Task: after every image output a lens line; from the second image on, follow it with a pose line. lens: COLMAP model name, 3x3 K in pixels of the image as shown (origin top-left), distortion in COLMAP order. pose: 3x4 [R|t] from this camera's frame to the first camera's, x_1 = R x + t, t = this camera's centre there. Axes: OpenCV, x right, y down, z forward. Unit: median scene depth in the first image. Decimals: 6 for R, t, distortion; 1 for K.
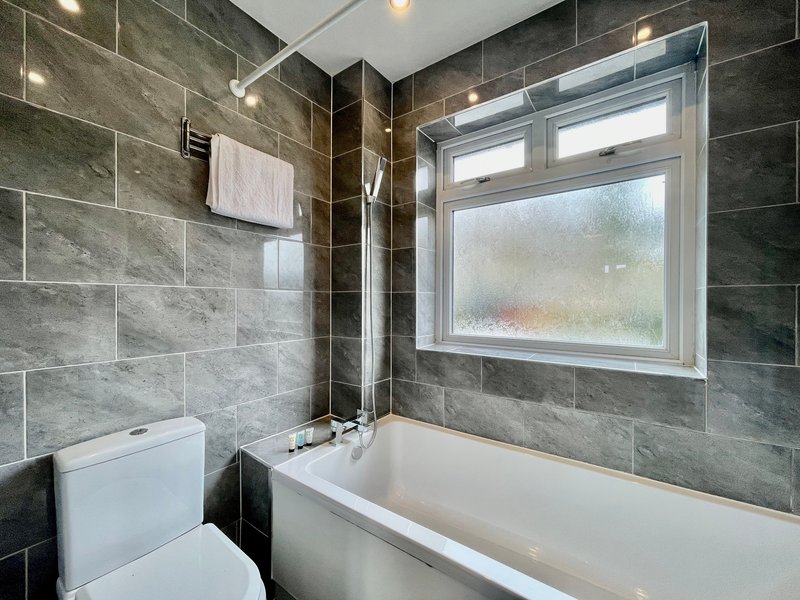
lens RADIAL K [[323.8, 0, 399.0], [0, 323.8, 301.7], [0, 0, 1]] dist [-0.000597, 0.000440]
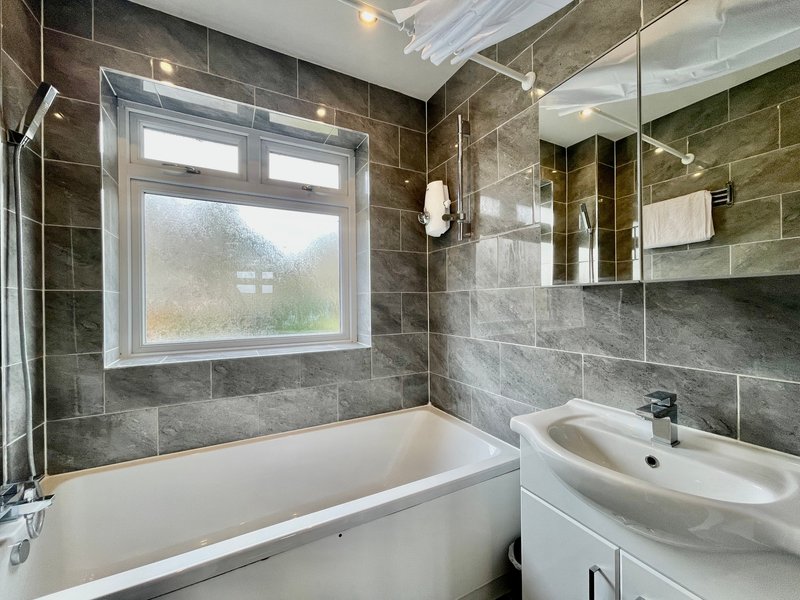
lens RADIAL K [[323.8, 0, 399.0], [0, 323.8, 301.7], [0, 0, 1]] dist [-0.000597, 0.000440]
pose [[0.449277, -0.002927, 0.893388, -0.326970], [0.011014, 0.999937, -0.002263, 0.004187], [-0.893325, 0.010856, 0.449281, 0.077385]]
